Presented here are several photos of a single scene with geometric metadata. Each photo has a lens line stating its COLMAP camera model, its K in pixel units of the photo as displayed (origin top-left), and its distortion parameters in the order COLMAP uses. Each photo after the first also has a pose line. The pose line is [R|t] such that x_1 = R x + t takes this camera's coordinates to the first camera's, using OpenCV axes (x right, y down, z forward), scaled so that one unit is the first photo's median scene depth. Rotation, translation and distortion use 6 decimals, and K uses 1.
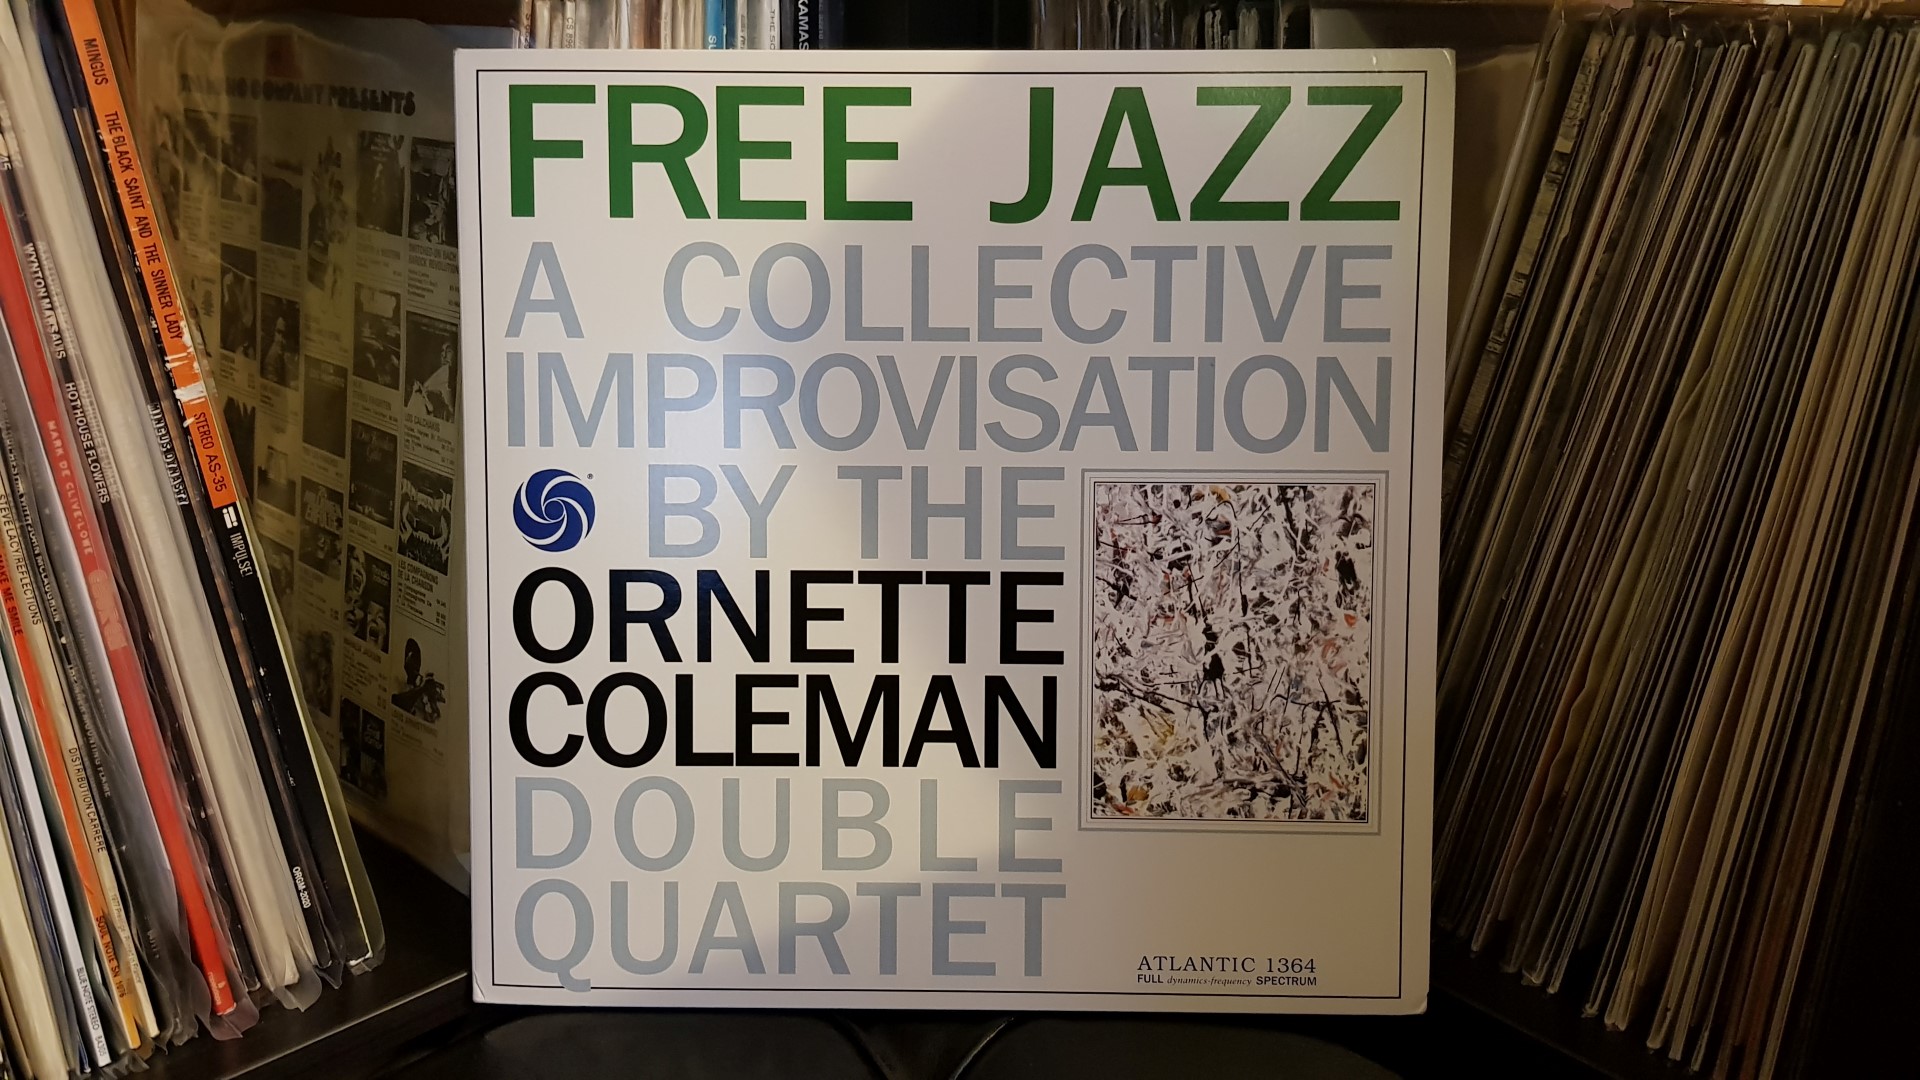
lens RADIAL K [[1500.9, 0, 960.0], [0, 1500.9, 540.0], [0, 0, 1]] dist [0.006486, -0.074173]
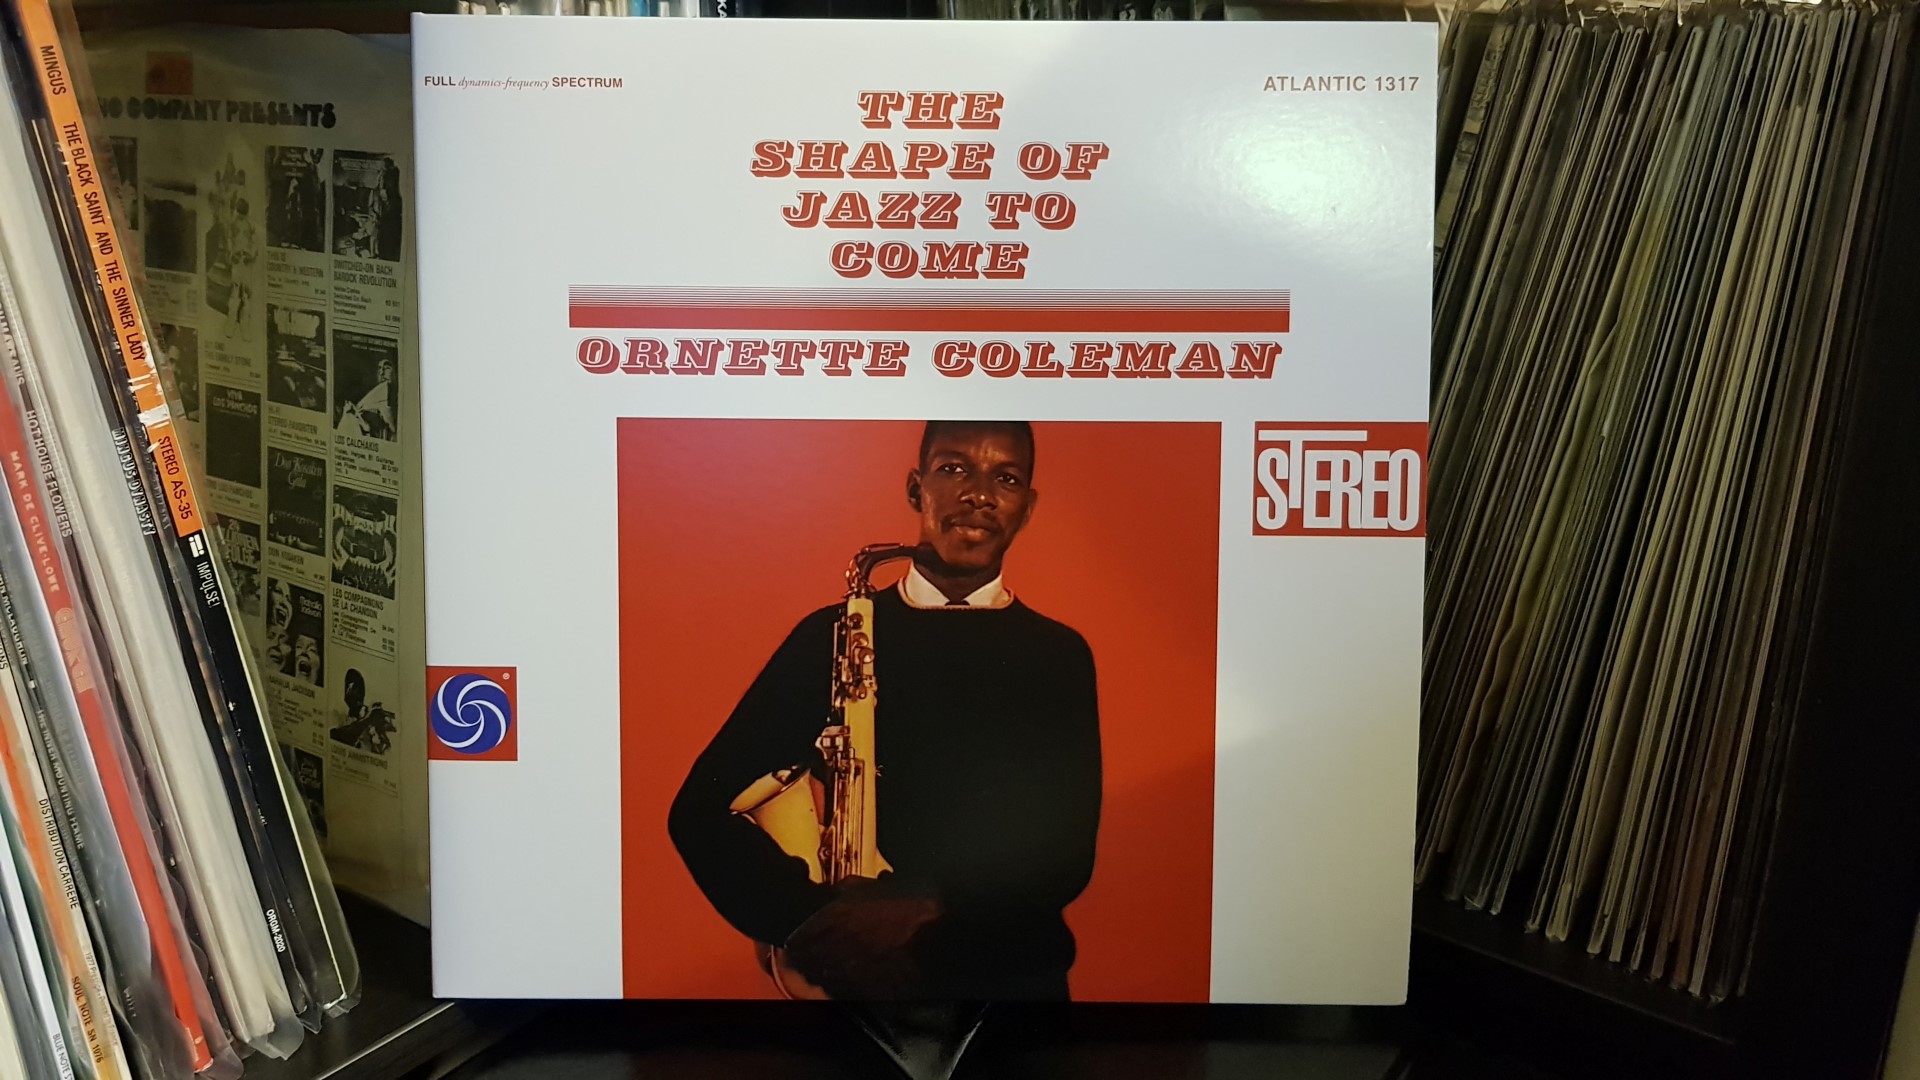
lens RADIAL K [[1508.2, 0, 961.4], [0, 1508.2, 545.0], [0, 0, 1]] dist [-0.004319, -0.054294]
pose [[0.987060, -0.063755, 0.147129, -0.132929], [0.065316, 0.997848, -0.005798, 0.019962], [-0.146443, 0.015333, 0.989100, -0.018971]]
